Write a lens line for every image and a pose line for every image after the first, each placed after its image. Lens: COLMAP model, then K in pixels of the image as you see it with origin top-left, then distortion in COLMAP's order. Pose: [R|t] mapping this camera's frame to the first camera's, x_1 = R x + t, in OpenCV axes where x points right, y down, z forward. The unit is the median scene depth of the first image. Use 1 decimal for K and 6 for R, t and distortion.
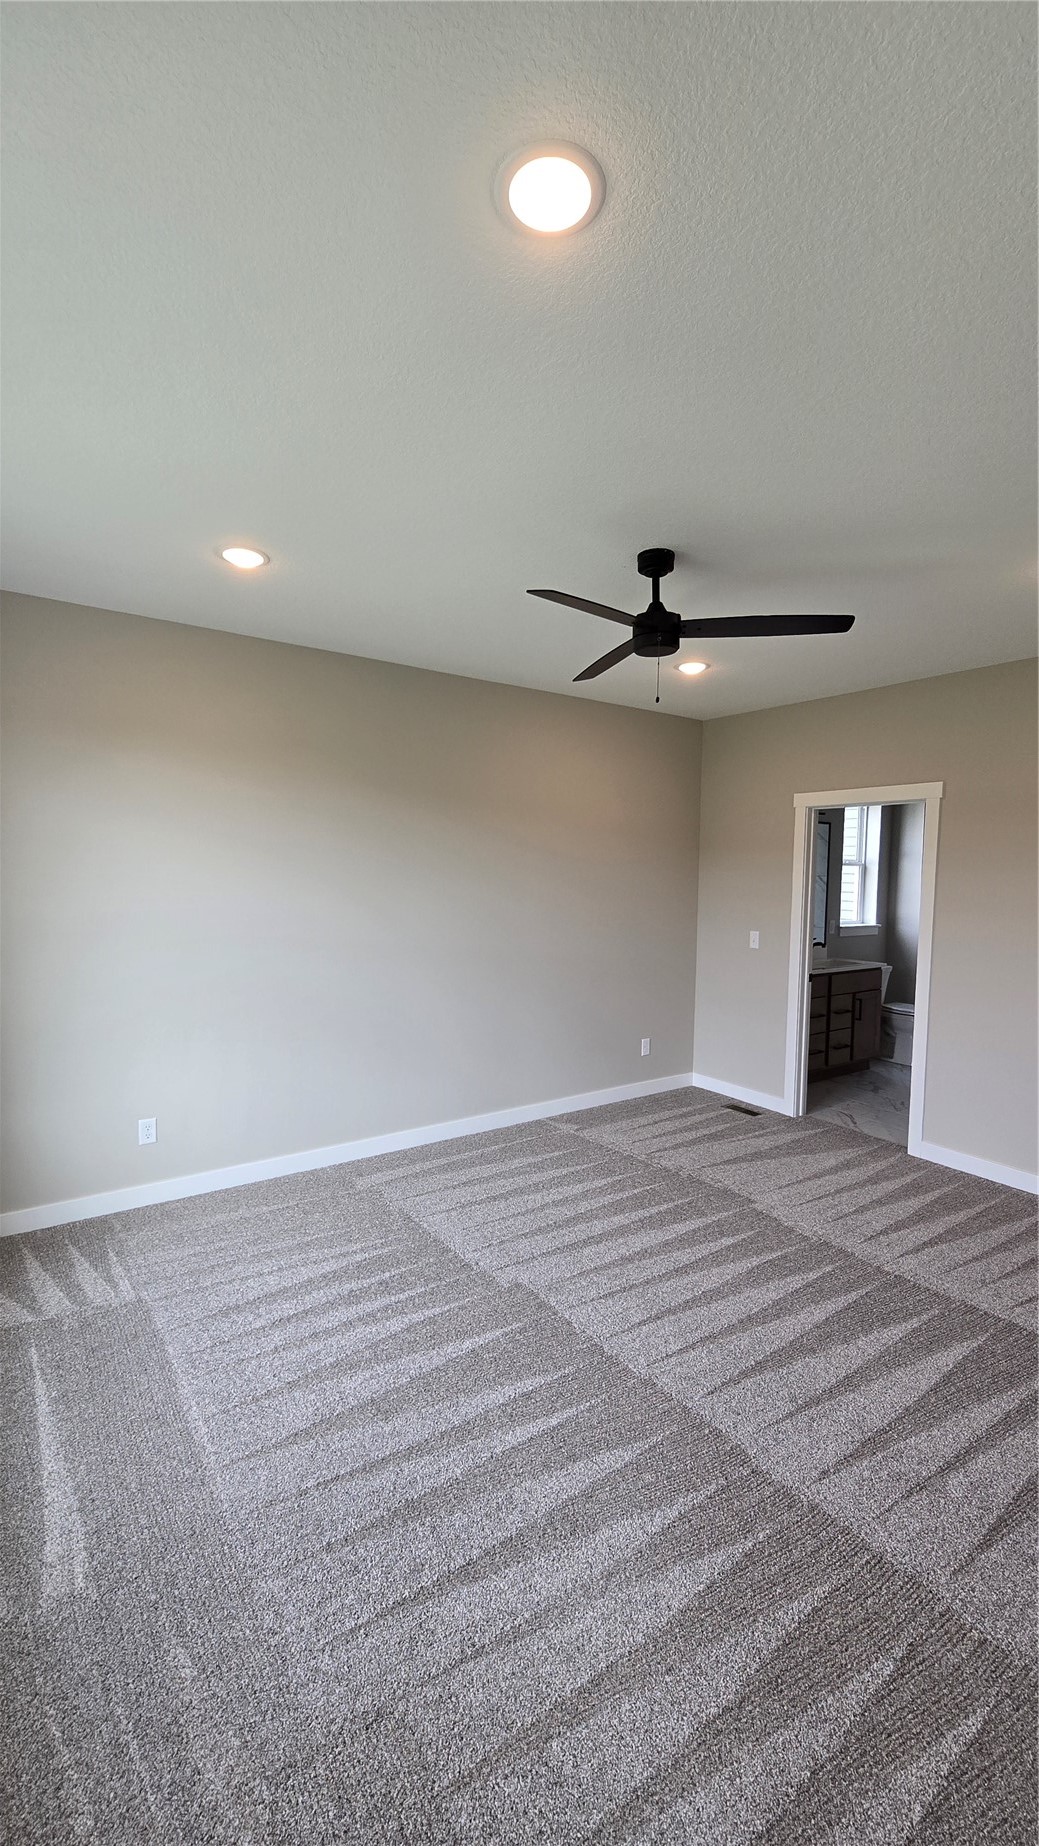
lens RADIAL K [[765.8, 0, 527.1], [0, 765.8, 930.2], [0, 0, 1]] dist [-0.003432, 0.002967]
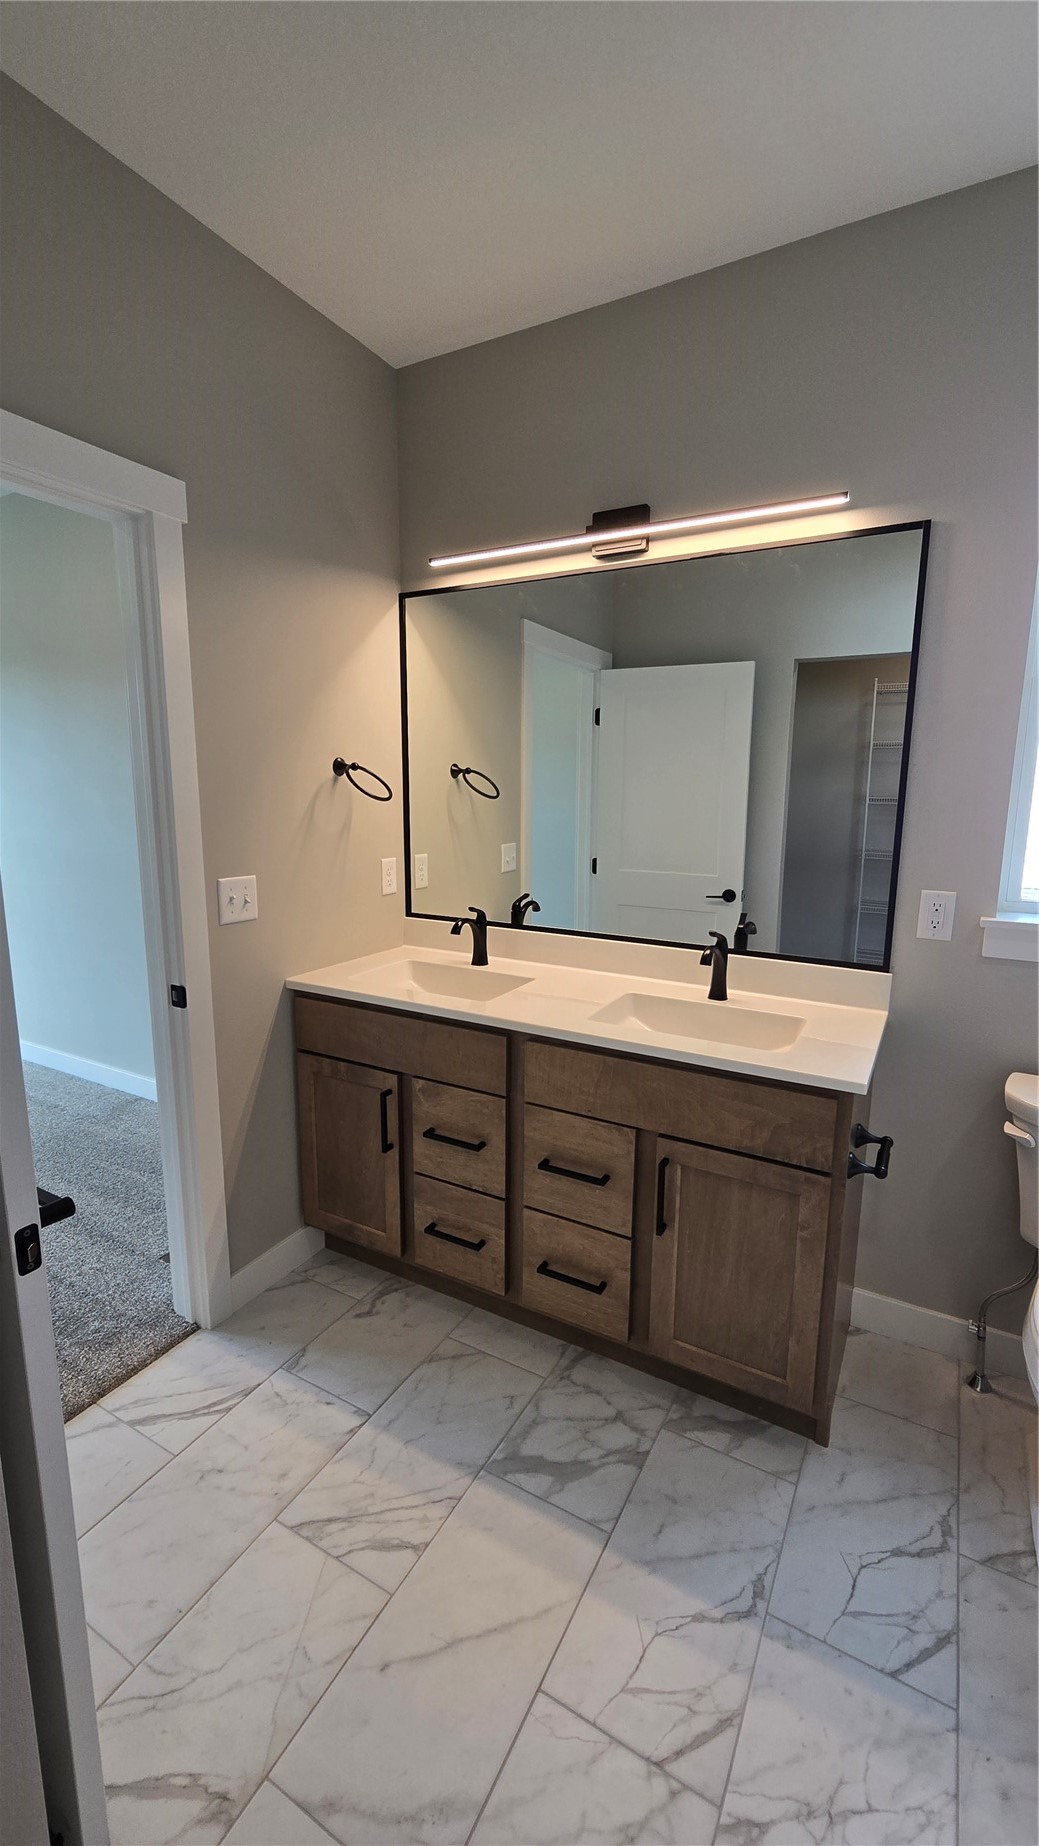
lens RADIAL K [[765.8, 0, 527.4], [0, 765.8, 917.9], [0, 0, 1]] dist [-0.003432, 0.002967]
pose [[0.427949, 0.156633, -0.890127, 0.574456], [-0.076920, 0.987607, 0.136805, -0.030020], [0.900524, 0.009923, 0.434694, 0.735103]]
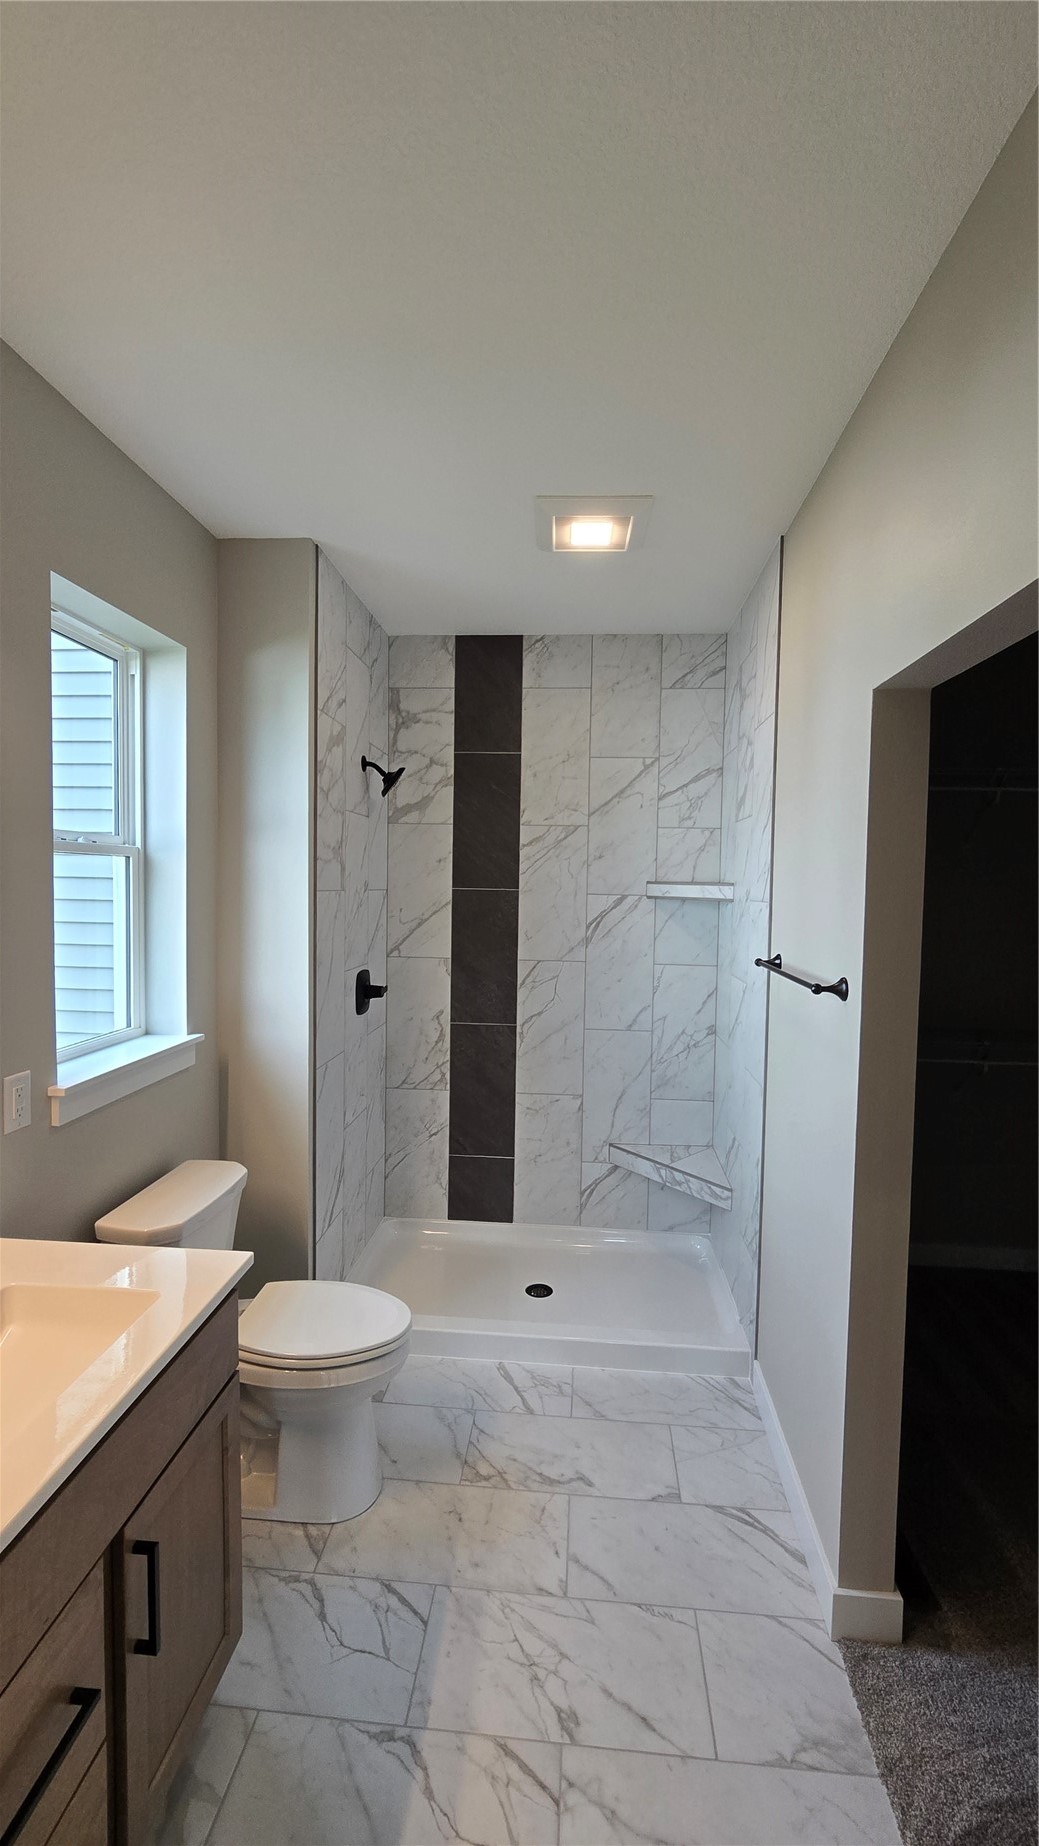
lens RADIAL K [[765.8, 0, 532.3], [0, 765.8, 928.2], [0, 0, 1]] dist [-0.003432, 0.002967]
pose [[0.646304, -0.043797, 0.761822, 0.317871], [0.043112, 0.998853, 0.020850, -0.057072], [-0.761862, 0.019369, 0.647450, 0.707720]]
